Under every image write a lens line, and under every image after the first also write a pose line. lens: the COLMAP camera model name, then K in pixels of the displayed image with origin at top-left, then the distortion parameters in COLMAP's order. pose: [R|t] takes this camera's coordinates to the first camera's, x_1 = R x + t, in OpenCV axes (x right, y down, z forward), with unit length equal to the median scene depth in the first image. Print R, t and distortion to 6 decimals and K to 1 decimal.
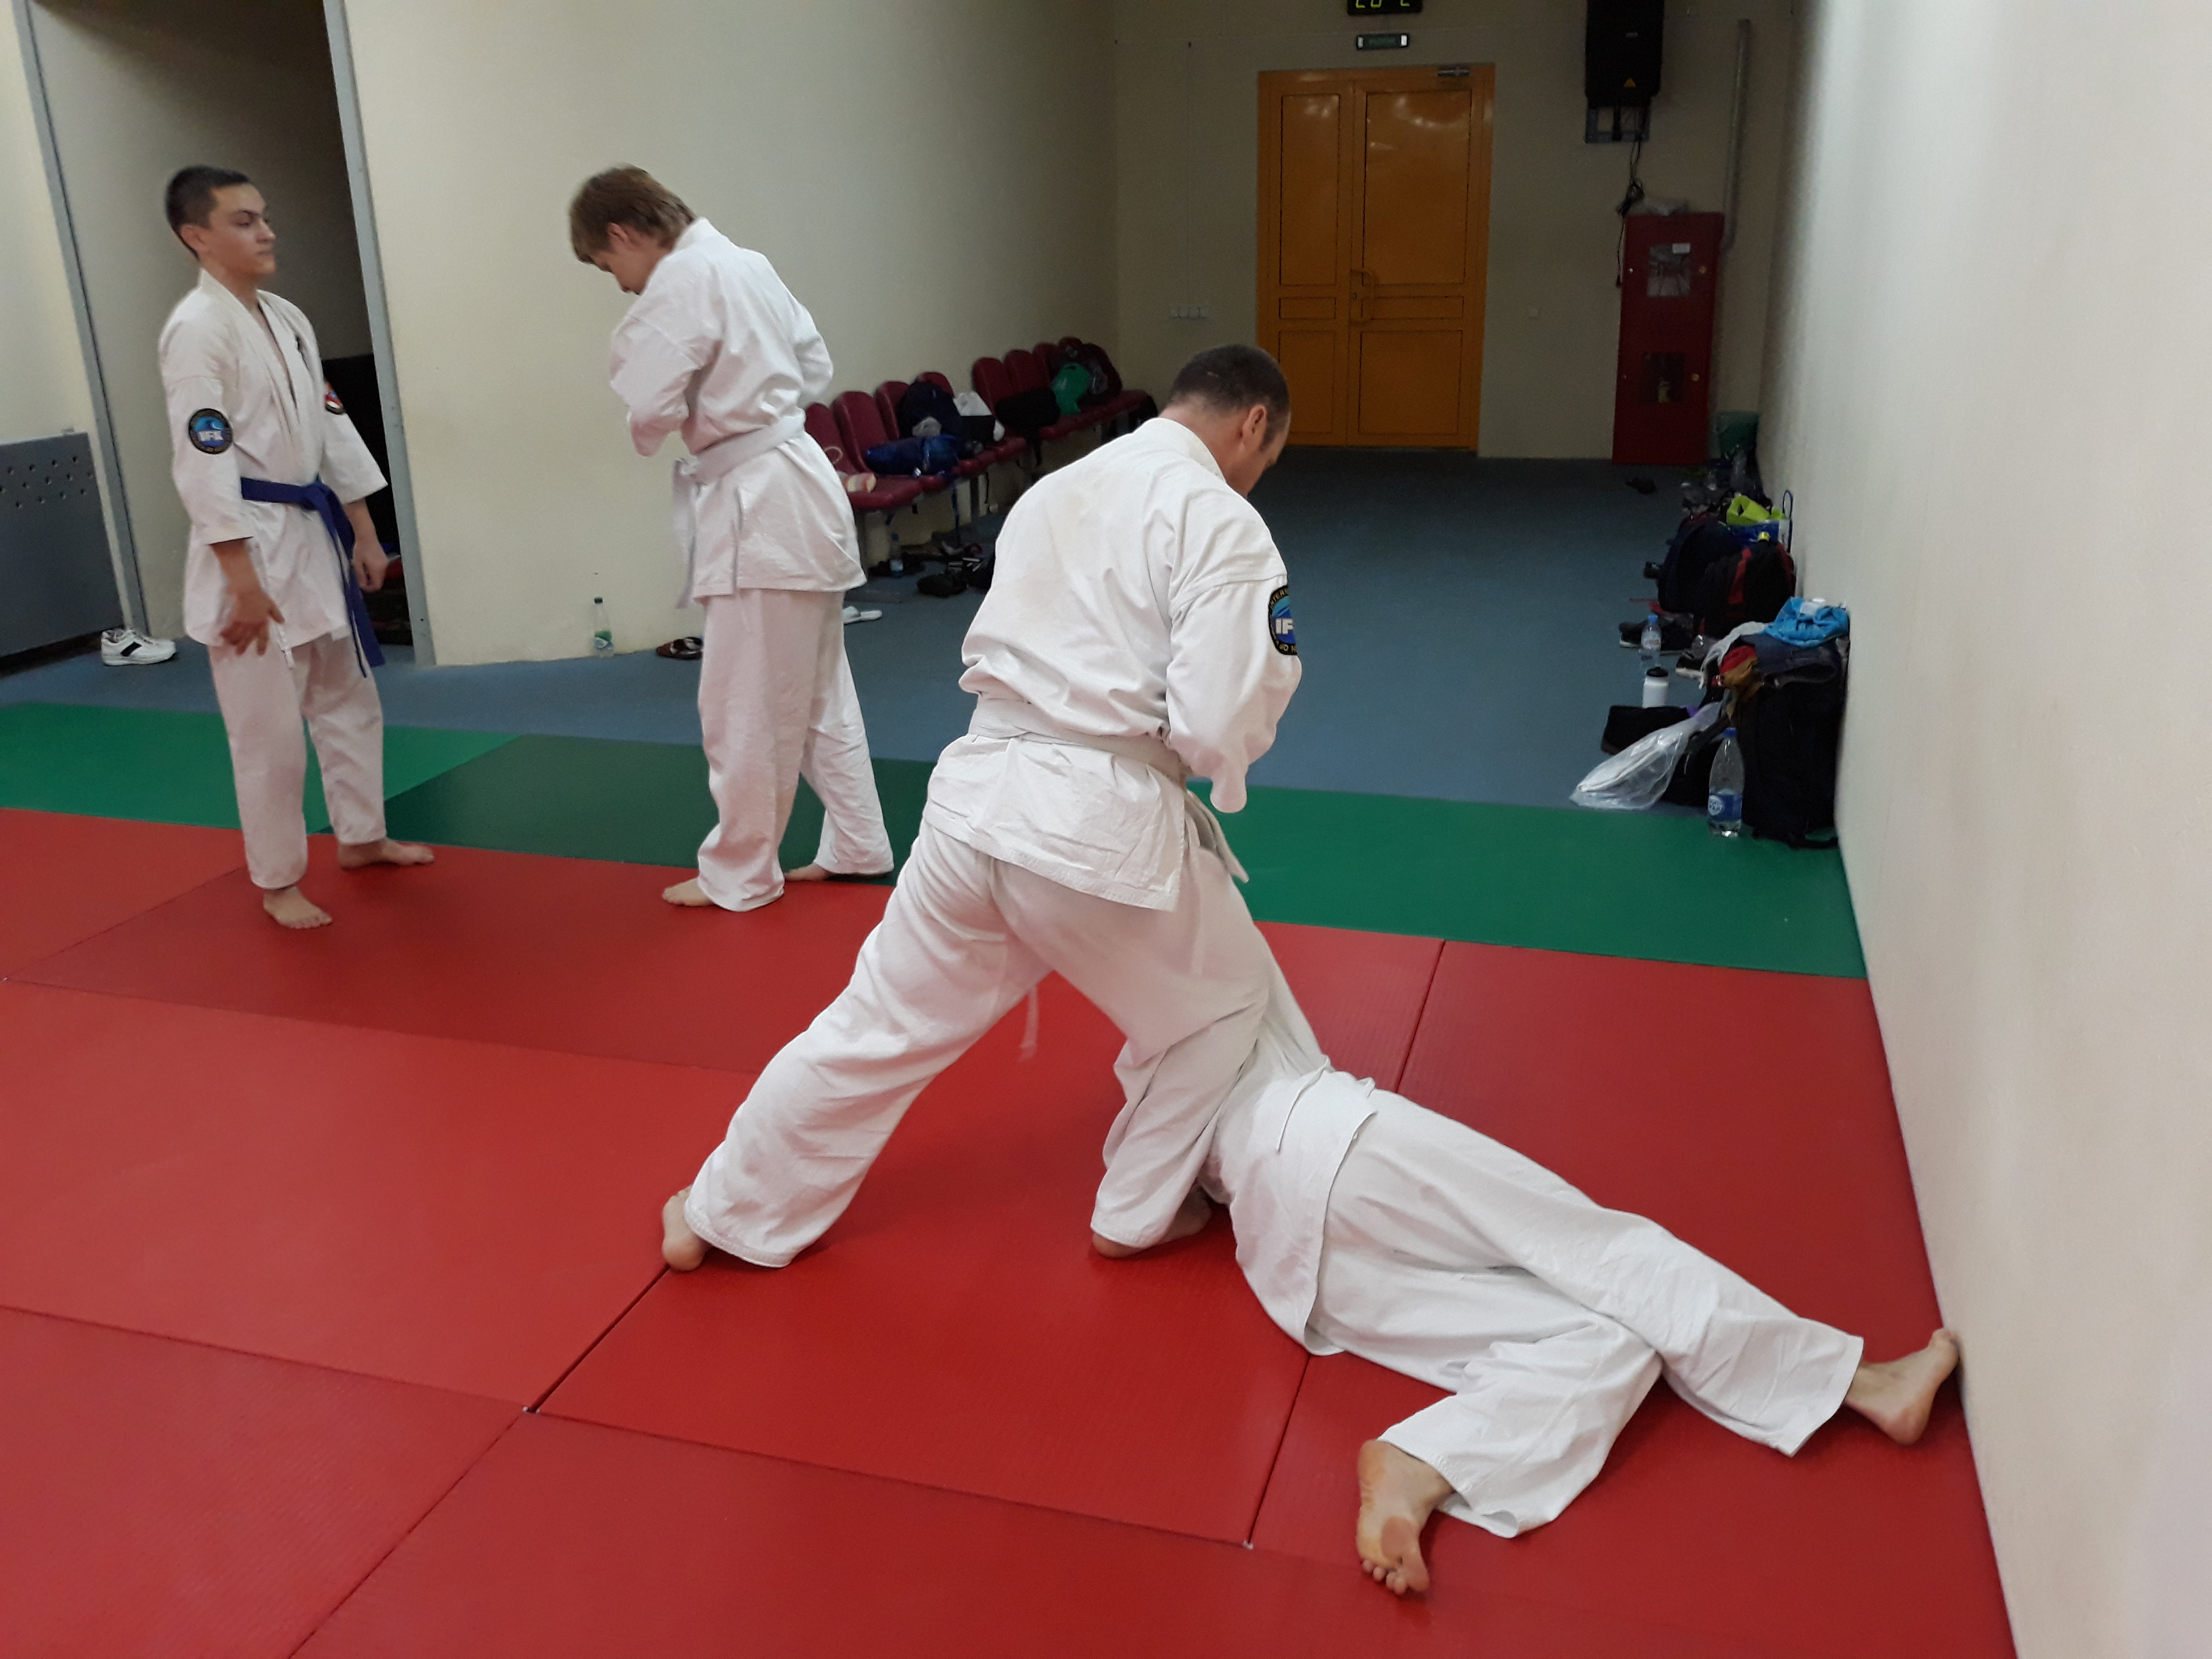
lens RADIAL K [[1761.4, 0, 1106.0], [0, 1761.4, 829.5], [0, 0, 1]] dist [-0.005454, -0.070875]
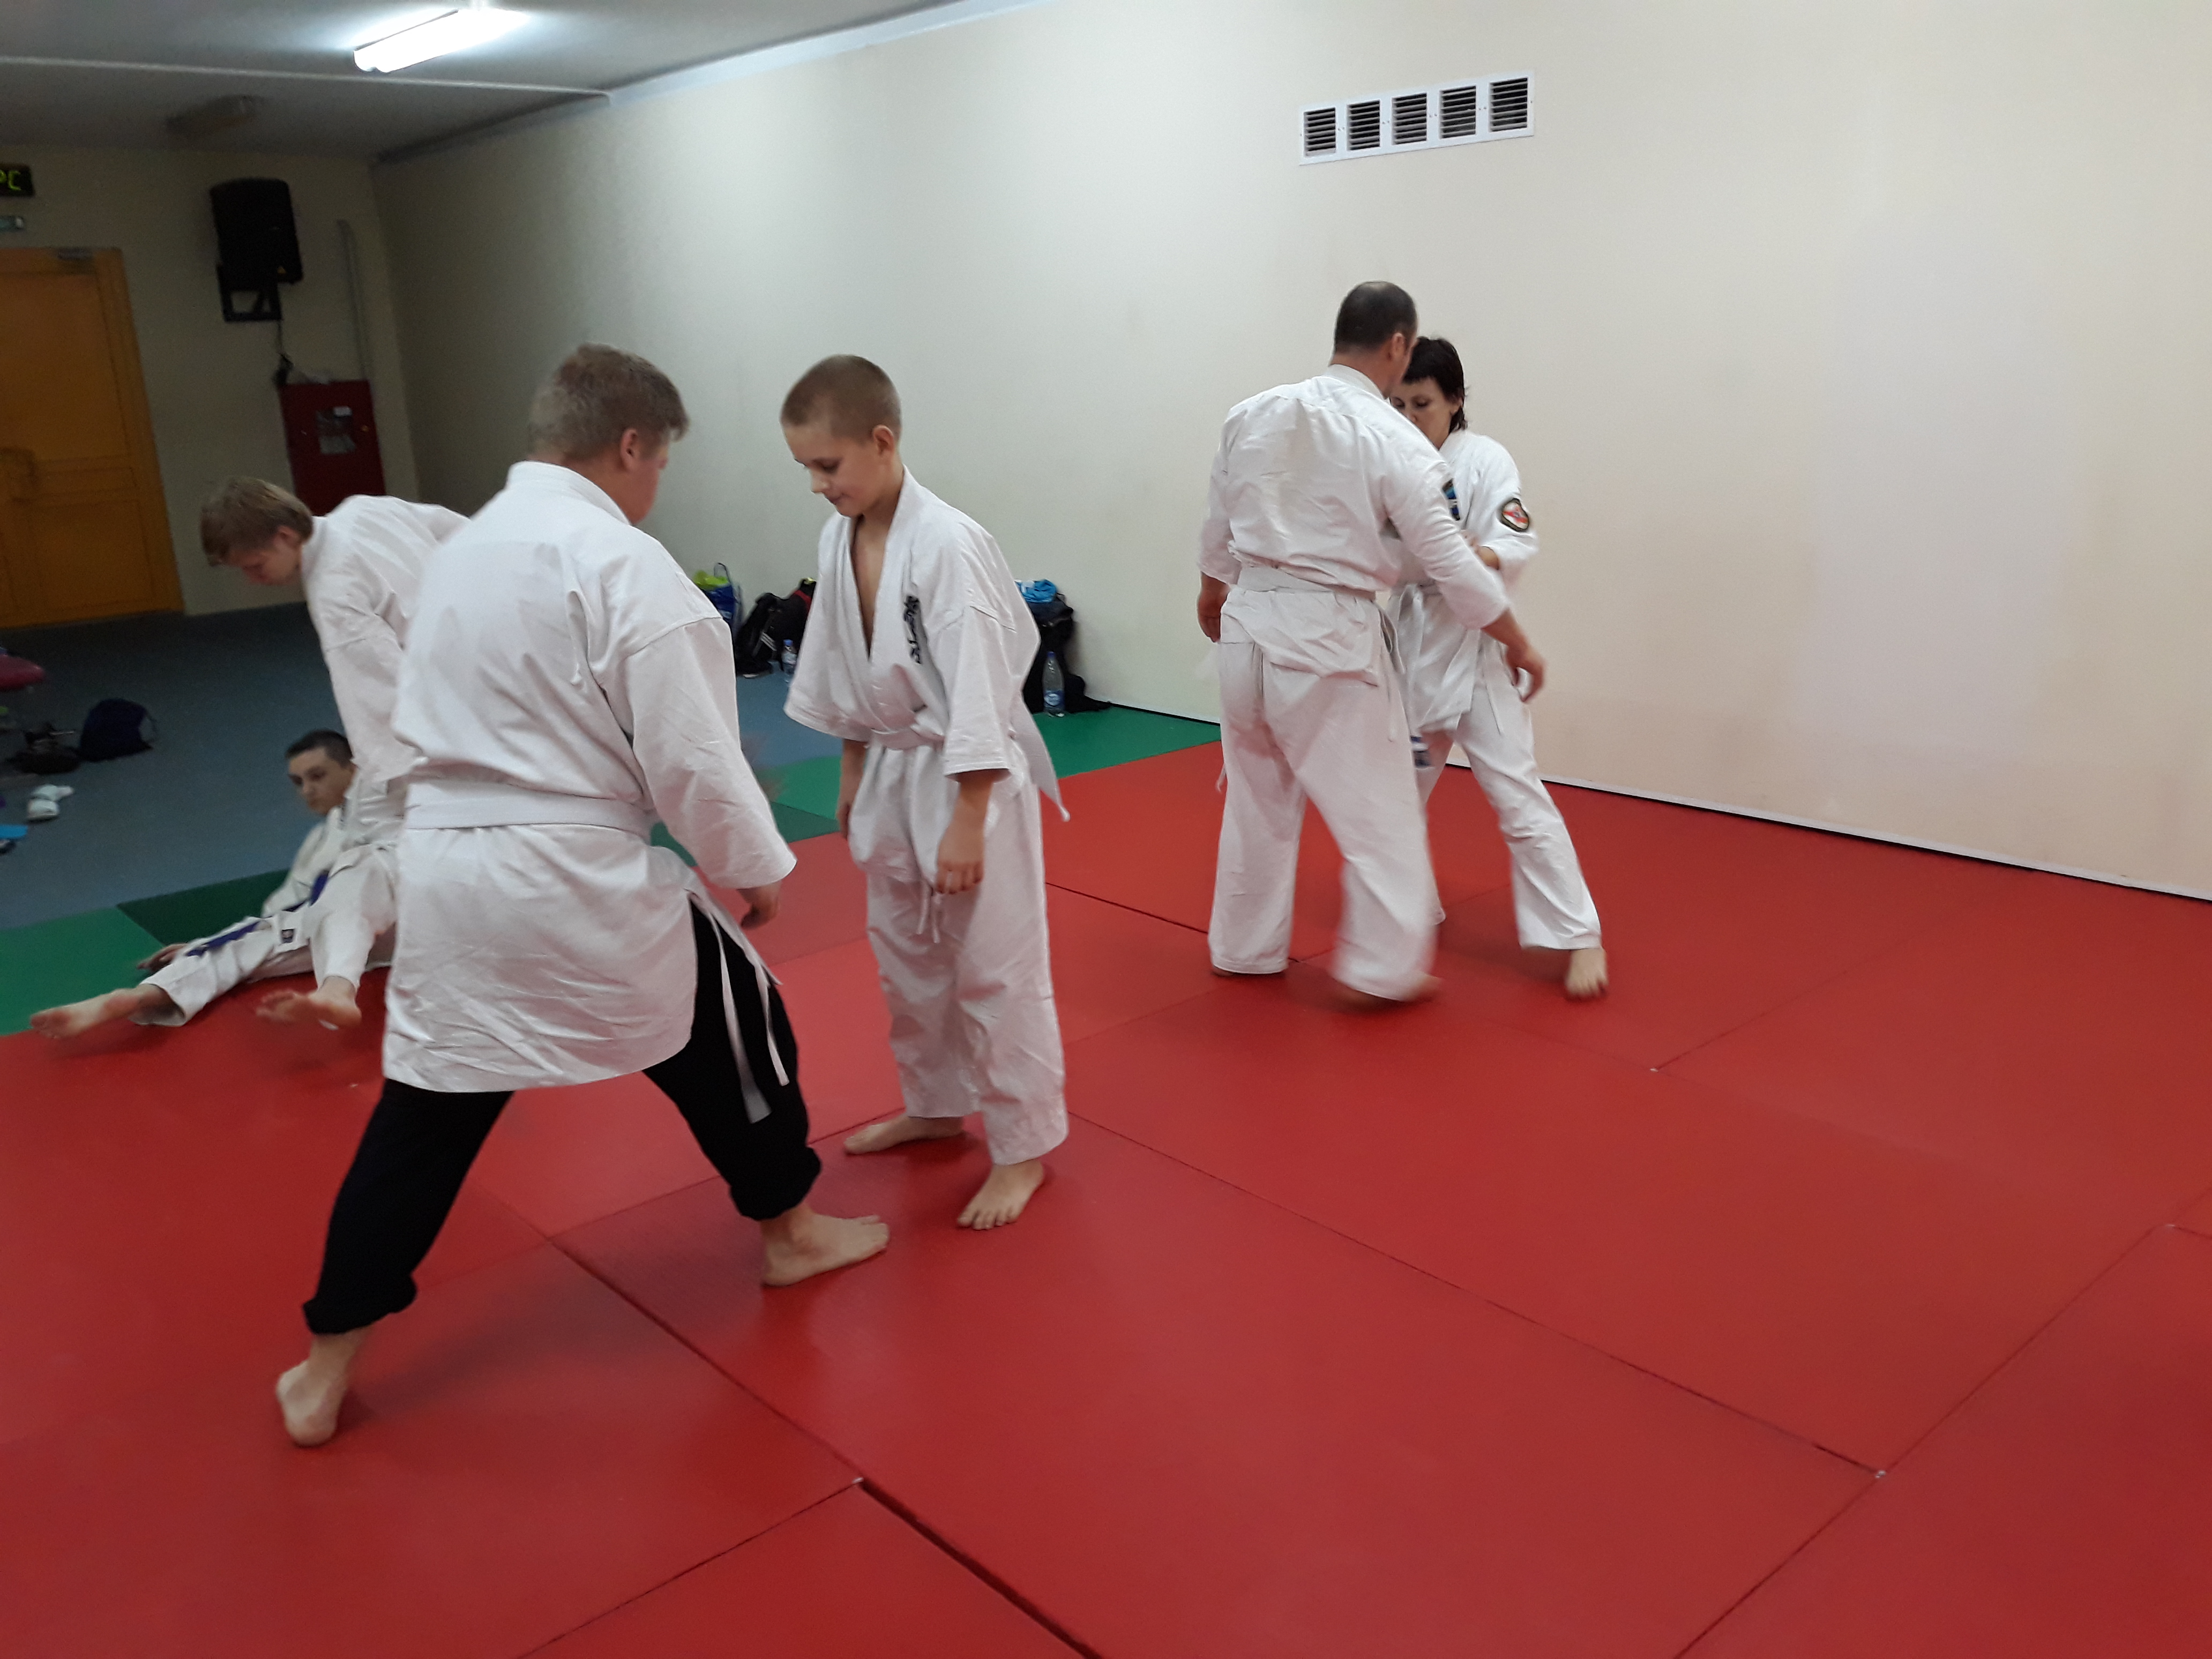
lens RADIAL K [[1781.8, 0, 1106.0], [0, 1781.8, 829.5], [0, 0, 1]] dist [0.000400, -0.001772]
pose [[0.522191, -0.233049, 0.820369, -0.427670], [0.308363, 0.948452, 0.073152, -0.002309], [-0.795128, 0.214772, 0.567136, -0.001848]]
